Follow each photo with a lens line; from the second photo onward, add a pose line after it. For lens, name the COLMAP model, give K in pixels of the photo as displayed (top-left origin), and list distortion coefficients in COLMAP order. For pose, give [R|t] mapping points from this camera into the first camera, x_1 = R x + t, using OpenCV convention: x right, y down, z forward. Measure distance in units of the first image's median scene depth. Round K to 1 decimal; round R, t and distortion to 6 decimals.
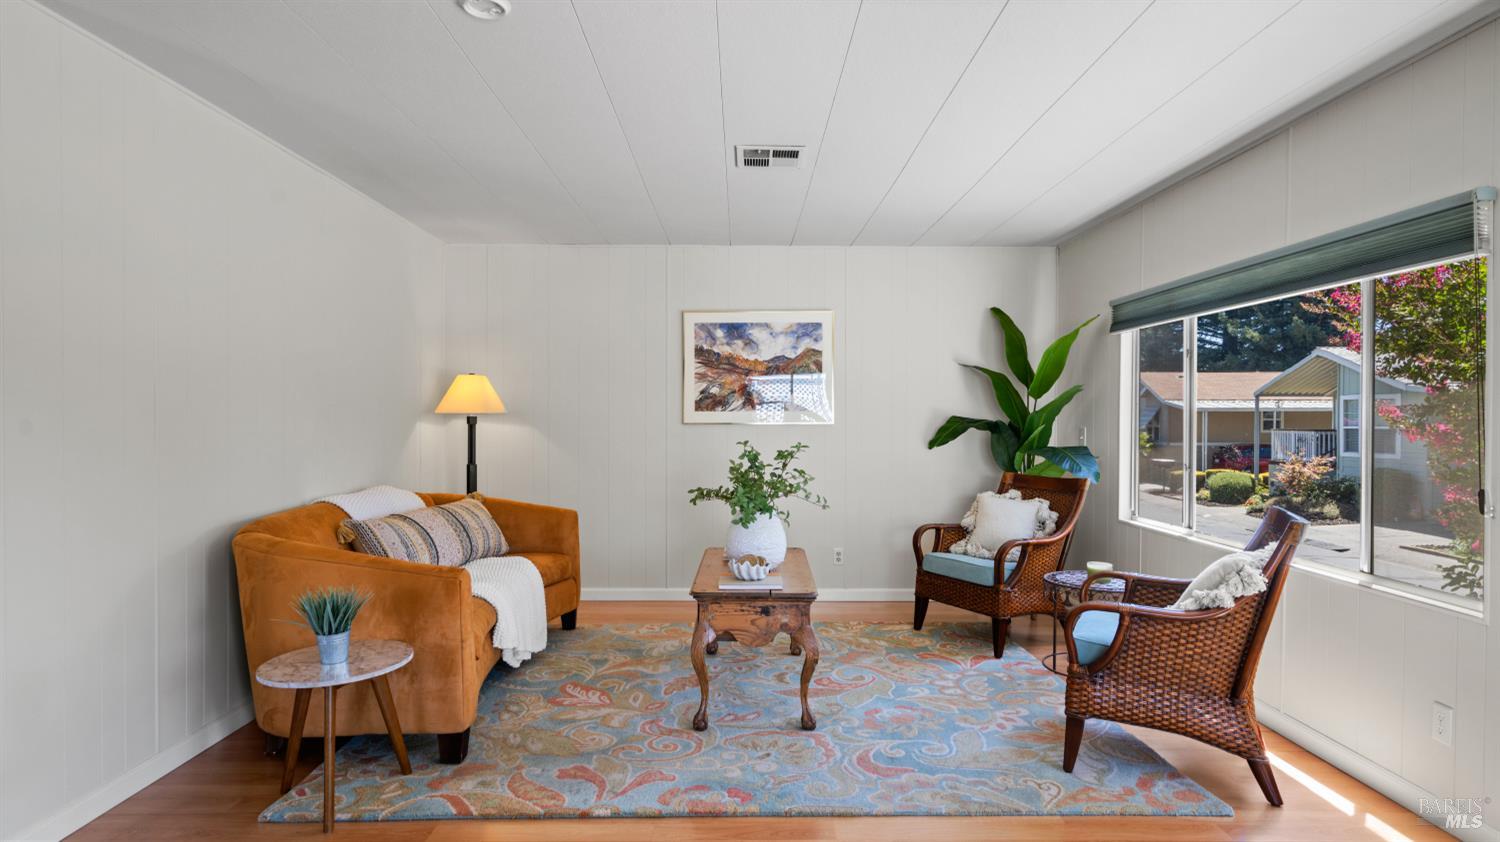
lens RADIAL K [[865.1, 0, 744.2], [0, 865.1, 423.3], [0, 0, 1]] dist [0.006396, 0.003370]
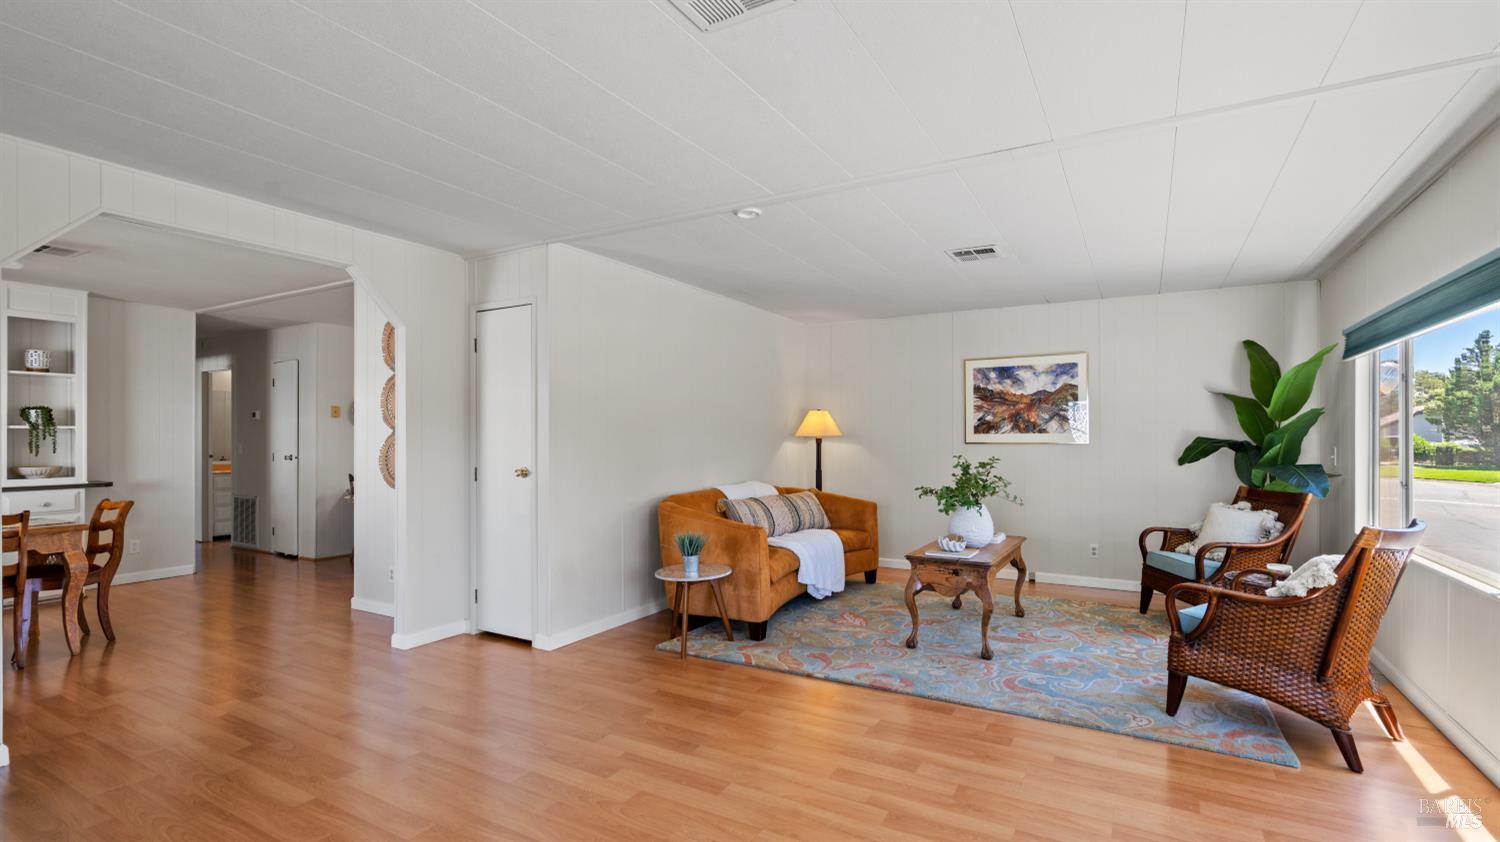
lens RADIAL K [[697.0, 0, 739.8], [0, 697.0, 434.9], [0, 0, 1]] dist [-0.004943, 0.002268]
pose [[0.856919, -0.004751, -0.515429, 0.246946], [-0.001578, 0.999929, -0.011840, 0.001014], [0.515448, 0.010959, 0.856851, -0.144837]]
